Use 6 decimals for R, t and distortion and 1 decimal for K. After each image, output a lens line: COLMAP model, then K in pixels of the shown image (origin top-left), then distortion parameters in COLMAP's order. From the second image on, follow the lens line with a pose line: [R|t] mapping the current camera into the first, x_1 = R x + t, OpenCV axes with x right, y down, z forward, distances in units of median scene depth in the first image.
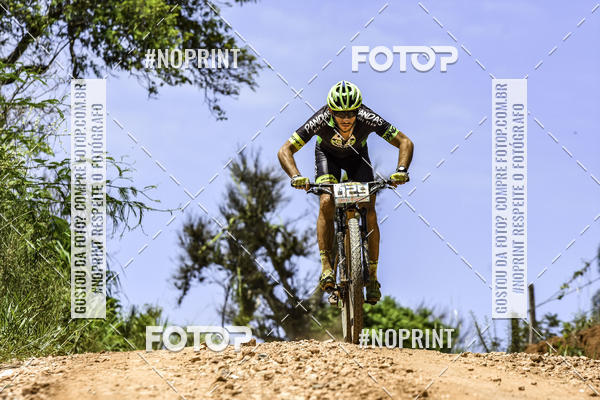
lens RADIAL K [[3700.2, 0, 299.9], [0, 3700.2, 171.5], [0, 0, 1]] dist [0.578426, 6.691592]
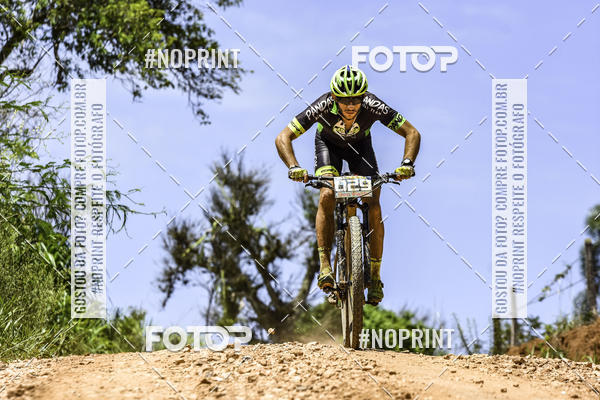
lens RADIAL K [[3971.3, 0, 300.0], [0, 3971.3, 200.0], [0, 0, 1]] dist [0.731316, 5.528541]
pose [[1.000000, -0.000719, -0.000357, 0.004944], [0.000722, 0.999954, 0.009542, -0.003453], [0.000351, -0.009542, 0.999954, -0.079068]]
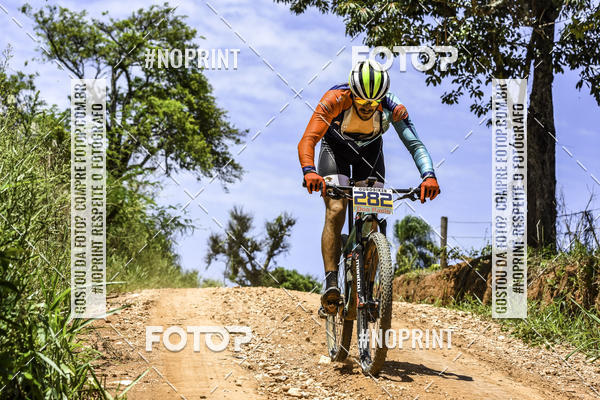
lens RADIAL K [[3027.8, 0, 300.0], [0, 3027.8, 200.0], [0, 0, 1]] dist [-0.223820, 5.756574]
pose [[0.995654, 0.037032, -0.085452, 0.192556], [-0.036797, 0.999313, 0.004319, -0.019609], [0.085553, -0.001156, 0.996333, -0.942189]]
